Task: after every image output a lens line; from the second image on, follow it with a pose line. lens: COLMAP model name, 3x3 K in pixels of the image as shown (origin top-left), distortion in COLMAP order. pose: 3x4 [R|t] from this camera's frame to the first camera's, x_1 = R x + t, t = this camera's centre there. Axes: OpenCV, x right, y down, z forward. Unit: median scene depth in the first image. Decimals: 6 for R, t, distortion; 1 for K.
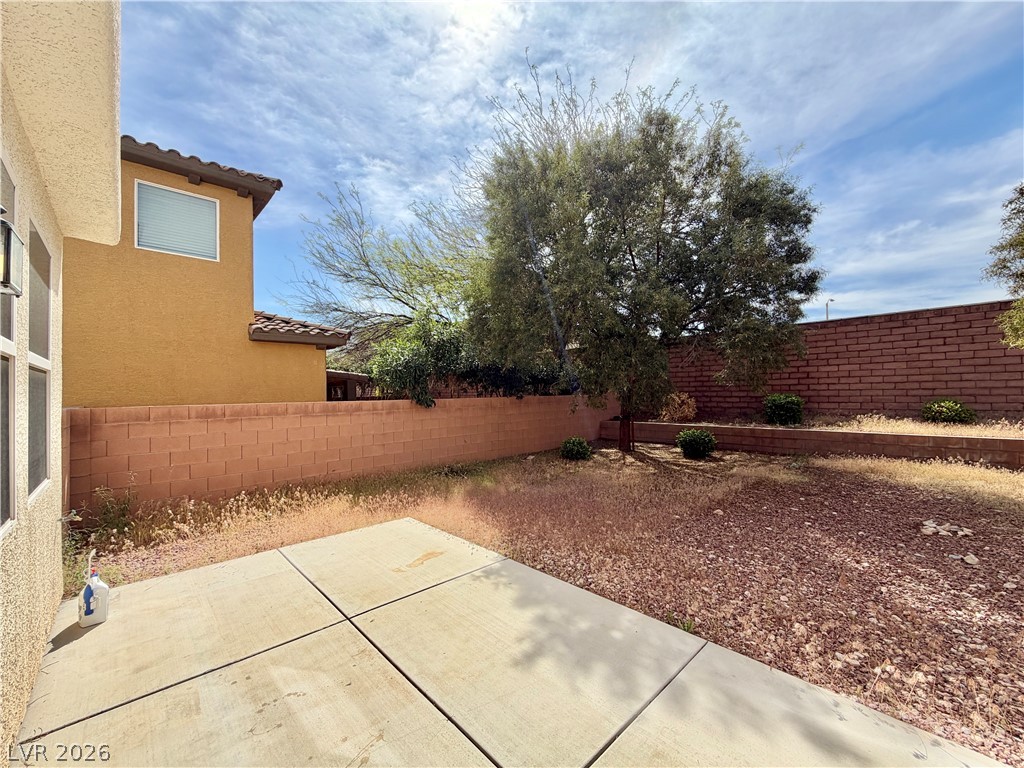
lens RADIAL K [[411.1, 0, 508.8], [0, 411.1, 384.8], [0, 0, 1]] dist [0.000606, 0.000038]
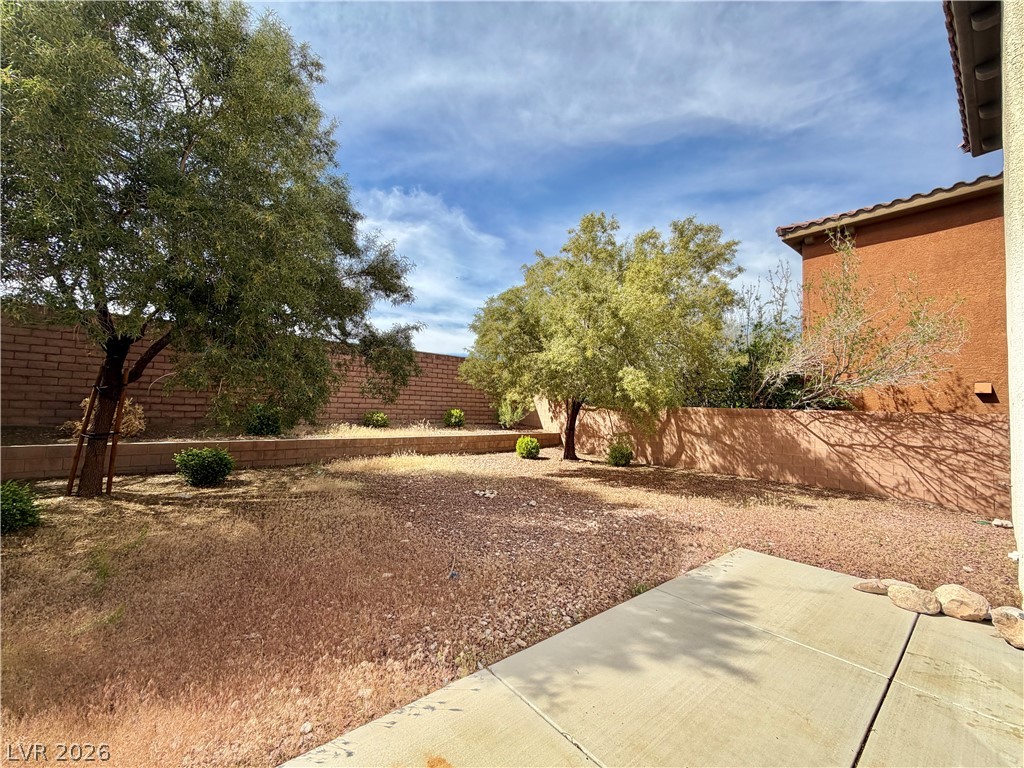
lens RADIAL K [[407.8, 0, 508.0], [0, 407.8, 385.7], [0, 0, 1]] dist [0.000069, -0.000261]
pose [[0.063494, 0.071073, 0.995448, -0.440088], [-0.053122, 0.996287, -0.067744, 0.025780], [-0.996567, -0.048579, 0.067034, 0.648789]]
